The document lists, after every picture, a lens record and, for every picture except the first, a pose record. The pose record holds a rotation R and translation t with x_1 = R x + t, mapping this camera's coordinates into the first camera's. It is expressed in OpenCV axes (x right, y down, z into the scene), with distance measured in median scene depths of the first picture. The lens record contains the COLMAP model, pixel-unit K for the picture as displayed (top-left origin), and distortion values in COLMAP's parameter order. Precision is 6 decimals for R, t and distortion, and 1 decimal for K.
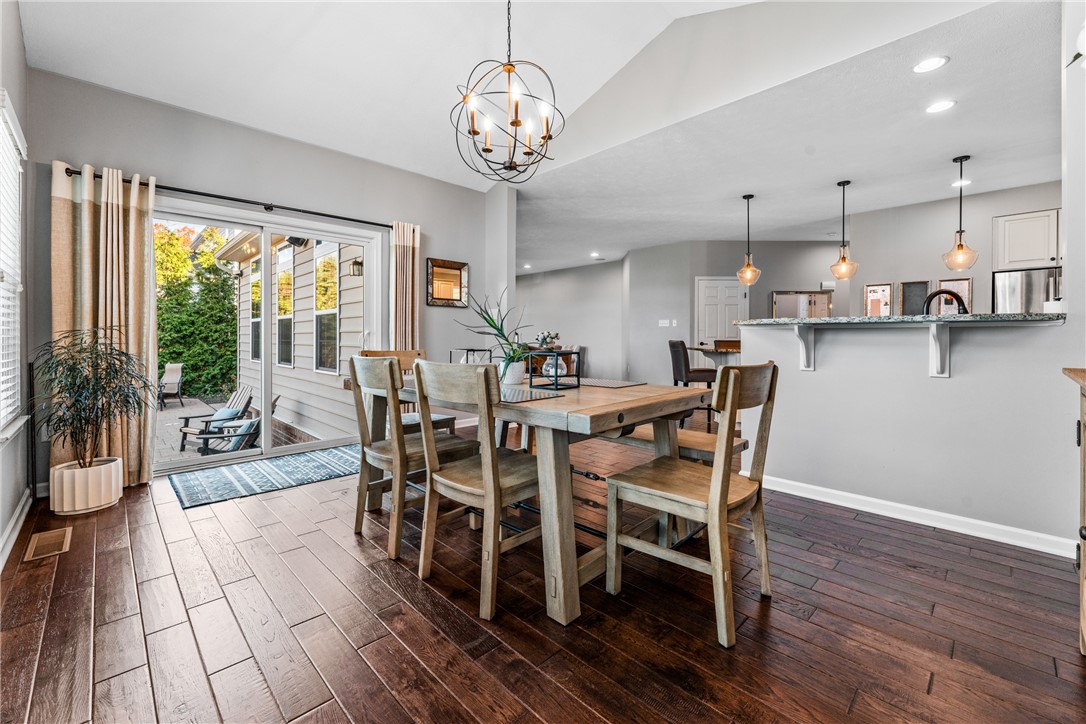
lens RADIAL K [[440.6, 0, 544.0], [0, 440.6, 345.5], [0, 0, 1]] dist [0.001172, -0.000010]
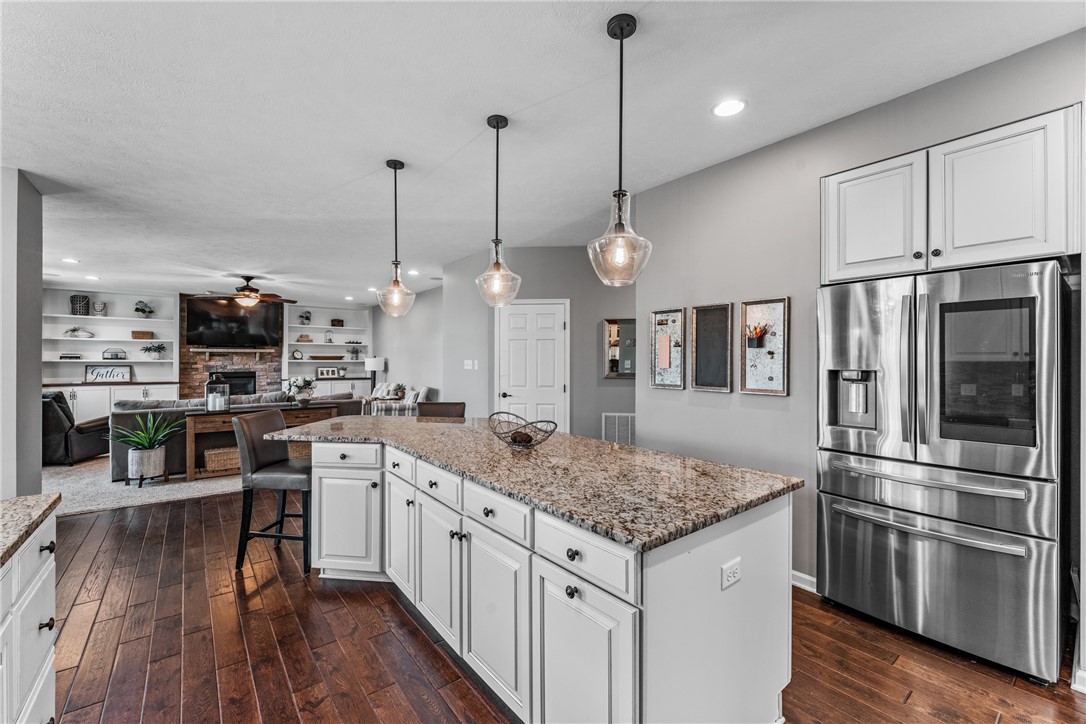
lens RADIAL K [[453.0, 0, 543.0], [0, 453.0, 362.0], [0, 0, 1]] dist [0.000798, 0.000053]
pose [[0.992703, -0.000669, -0.120586, 0.692392], [-0.000872, 0.999919, -0.012724, -0.065250], [0.120584, 0.012737, 0.992621, 0.403481]]
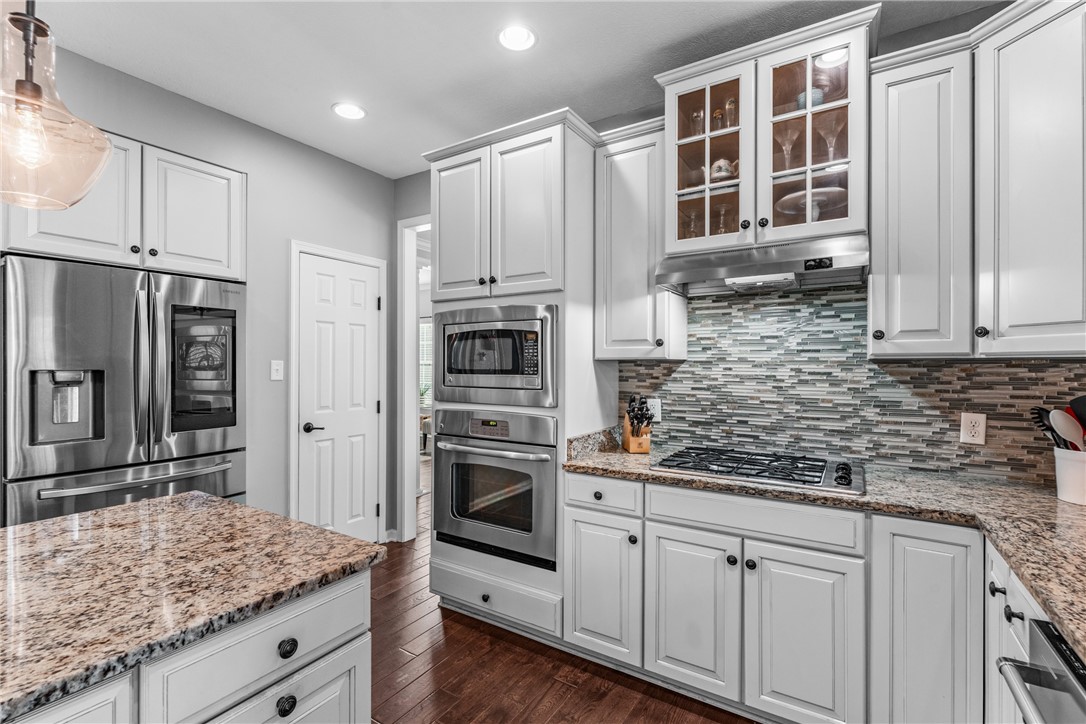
lens RADIAL K [[487.6, 0, 543.0], [0, 487.6, 362.0], [0, 0, 1]] dist [-0.000157, 0.000076]
pose [[-0.219050, -0.000141, 0.975714, 0.488824], [0.011621, 0.999929, 0.002753, -0.066222], [-0.975644, 0.011942, -0.219033, 0.596910]]
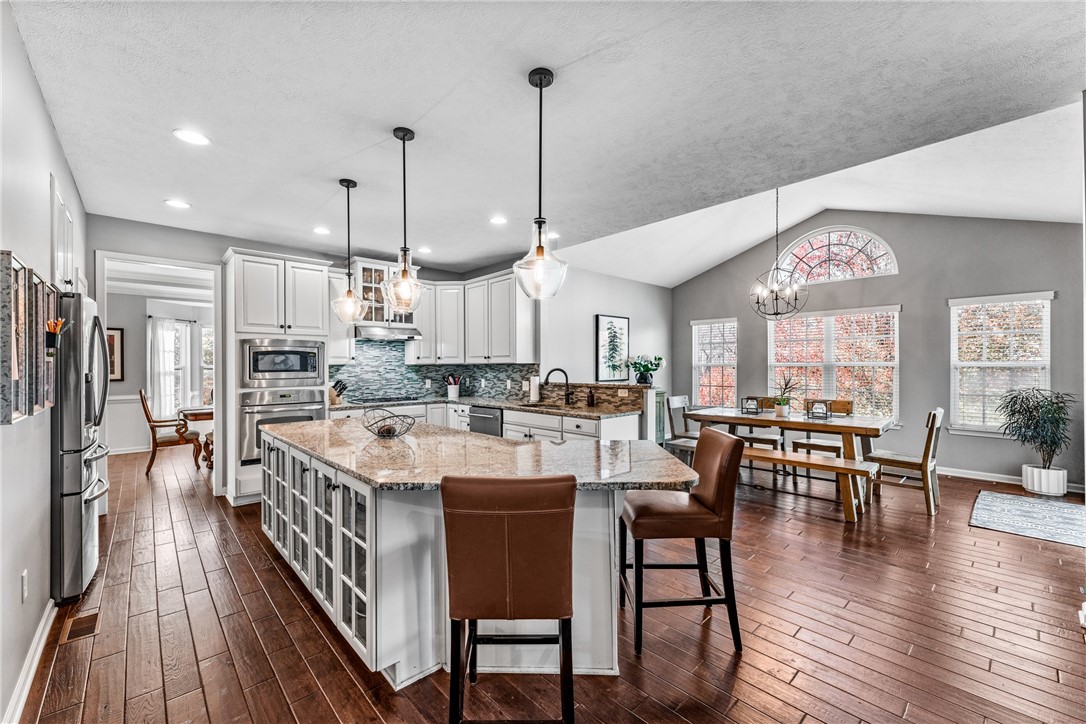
lens RADIAL K [[438.9, 0, 538.0], [0, 438.9, 365.3], [0, 0, 1]] dist [0.000882, -0.000010]
pose [[-0.998703, 0.001974, 0.050881, 0.421626], [0.002722, 0.999889, 0.014653, -0.077532], [-0.050847, 0.014773, -0.998597, 1.321742]]
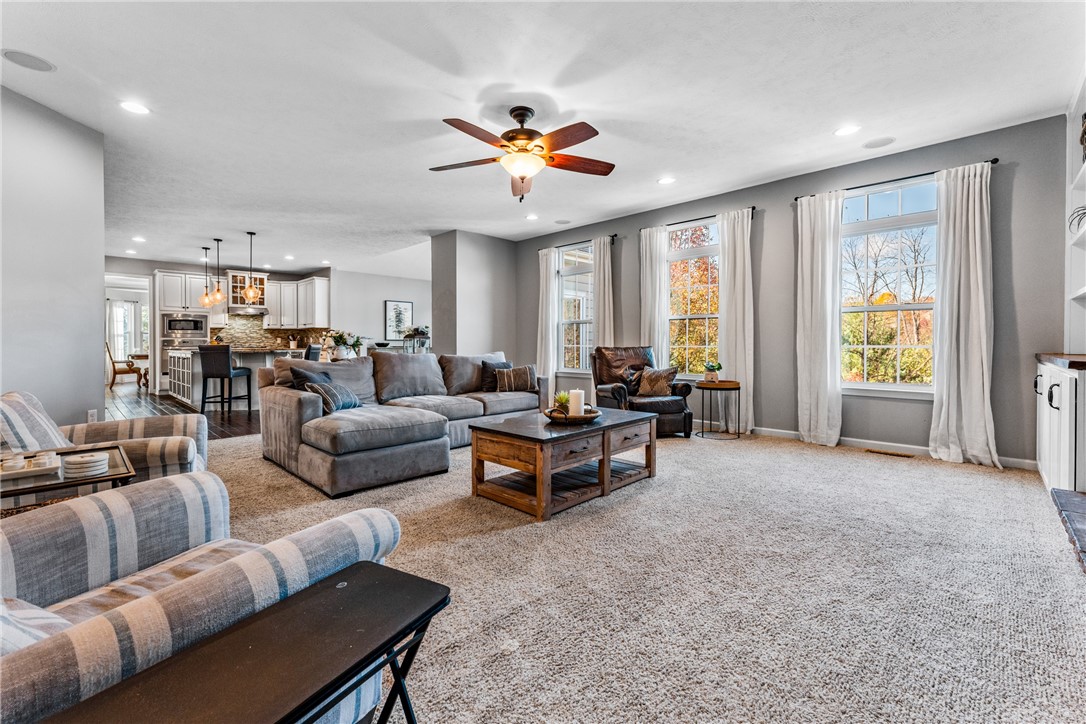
lens RADIAL K [[461.1, 0, 530.4], [0, 461.1, 346.7], [0, 0, 1]] dist [-0.001715, -0.000081]
pose [[-0.999998, -0.001315, 0.001707, -0.337091], [-0.001280, 0.999790, 0.020440, -0.030619], [-0.001733, 0.020437, -0.999790, 2.223545]]
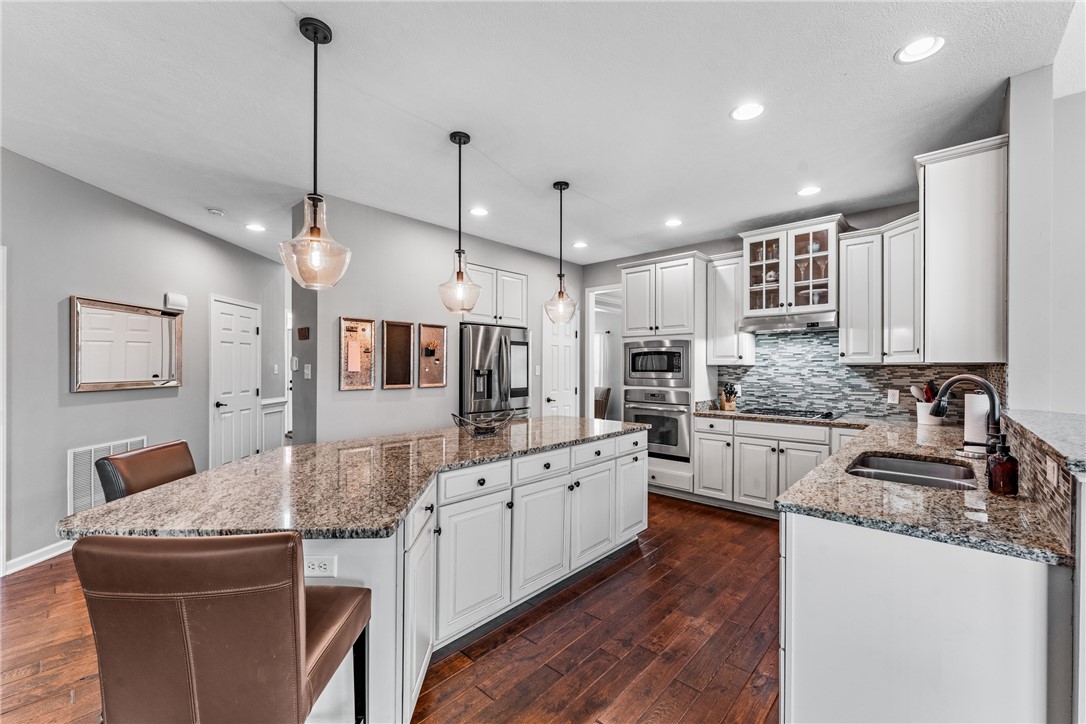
lens RADIAL K [[437.7, 0, 542.7], [0, 437.7, 366.6], [0, 0, 1]] dist [-0.002688, -0.000109]
pose [[-0.039866, -0.002923, 0.999201, 0.110703], [0.013358, 0.999905, 0.003458, -0.070808], [-0.999116, 0.013485, -0.039823, 0.790693]]
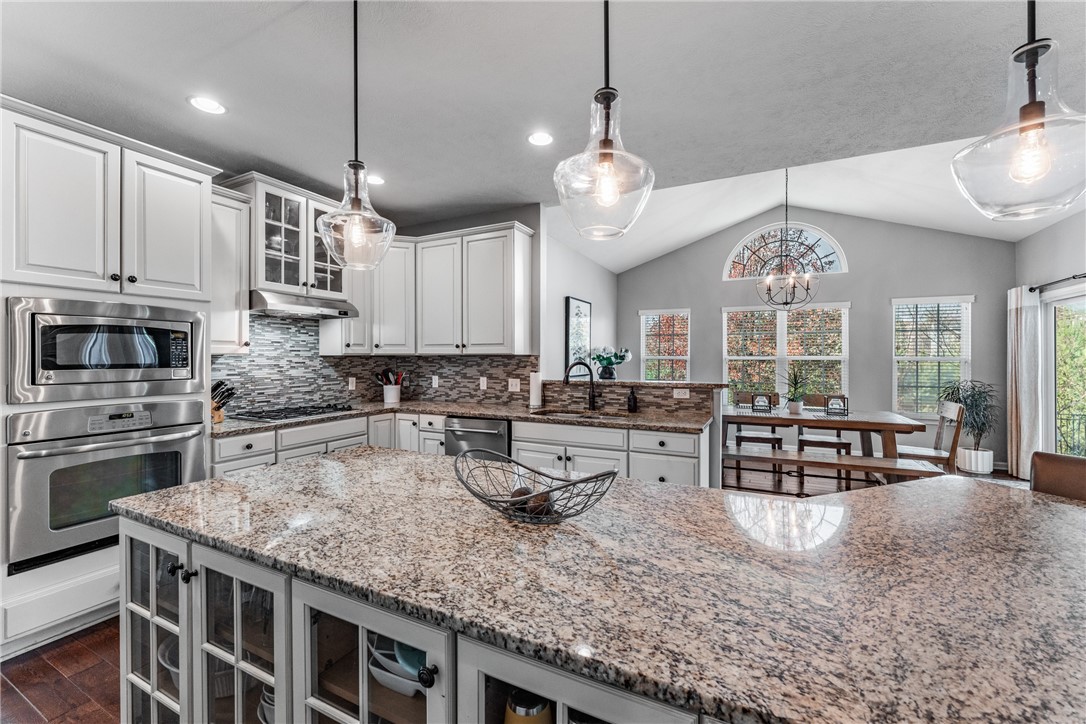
lens RADIAL K [[441.3, 0, 544.6], [0, 441.3, 356.6], [0, 0, 1]] dist [-0.003377, -0.000072]
pose [[-0.948845, -0.003334, -0.315724, 0.680386], [-0.007337, 0.999907, 0.011489, -0.073129], [0.315656, 0.013217, -0.948782, 1.052001]]
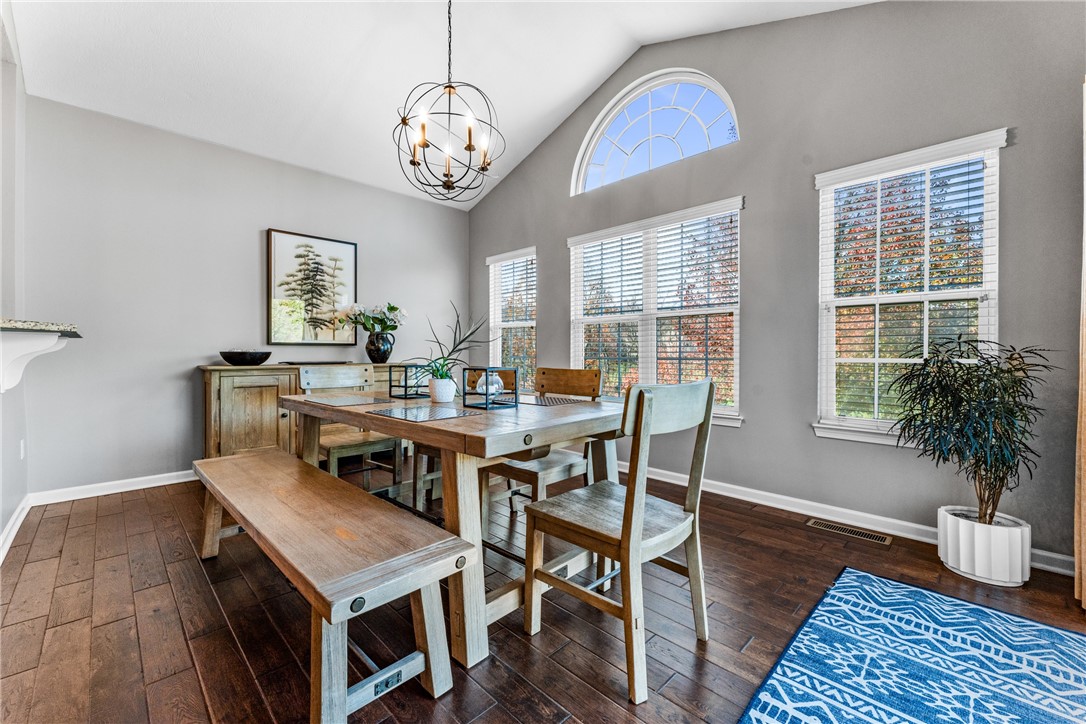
lens RADIAL K [[446.6, 0, 546.8], [0, 446.6, 354.3], [0, 0, 1]] dist [0.000168, 0.000177]
pose [[-0.999985, -0.001372, 0.005258, -0.116577], [-0.001290, 0.999877, 0.015636, -0.012280], [-0.005279, 0.015629, -0.999864, 0.831111]]
